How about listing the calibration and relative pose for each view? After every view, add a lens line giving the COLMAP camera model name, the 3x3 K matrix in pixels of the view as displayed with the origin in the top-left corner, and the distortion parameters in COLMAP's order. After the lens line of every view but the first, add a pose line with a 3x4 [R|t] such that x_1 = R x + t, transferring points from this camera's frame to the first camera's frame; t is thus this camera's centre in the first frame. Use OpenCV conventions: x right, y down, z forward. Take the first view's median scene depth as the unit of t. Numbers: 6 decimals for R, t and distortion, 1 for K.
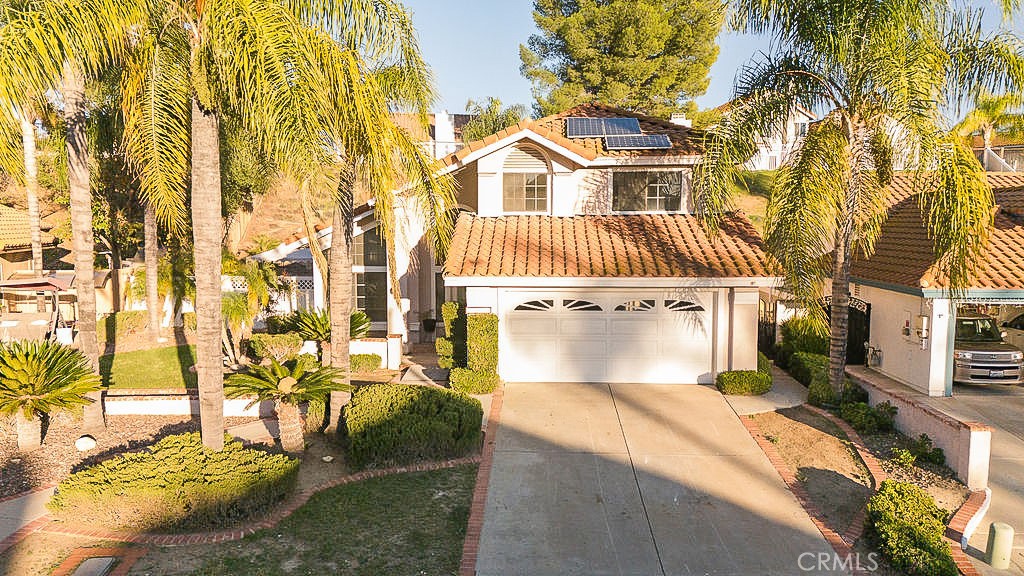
lens RADIAL K [[699.3, 0, 512.0], [0, 699.3, 288.0], [0, 0, 1]] dist [0.033601, -0.001948]
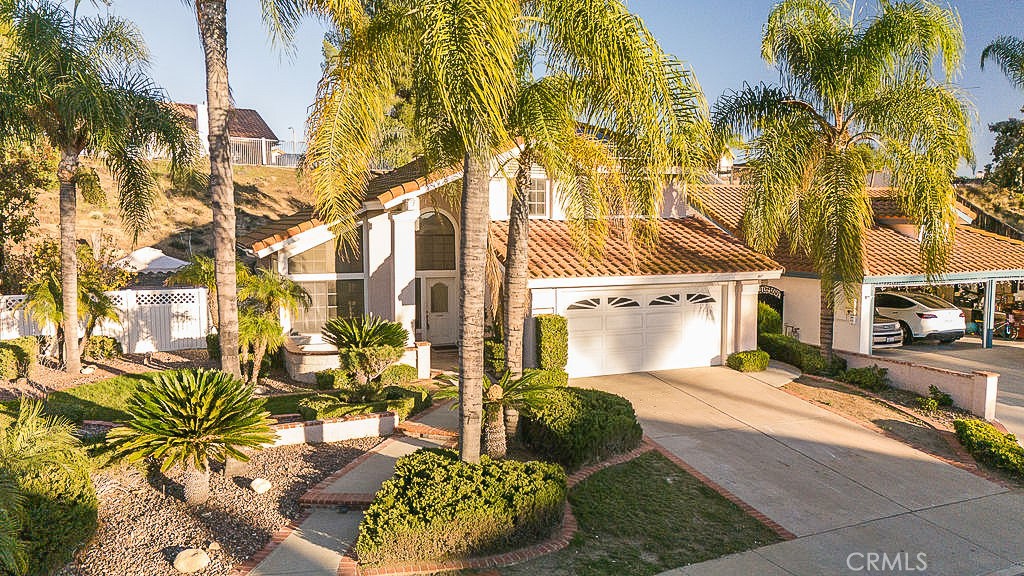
lens RADIAL K [[699.3, 0, 512.0], [0, 699.3, 288.0], [0, 0, 1]] dist [0.033601, -0.001948]
pose [[0.920562, -0.038428, 0.388700, -0.494776], [0.040158, 0.999187, 0.003675, -0.008258], [-0.388525, 0.012226, 0.921357, 0.068390]]
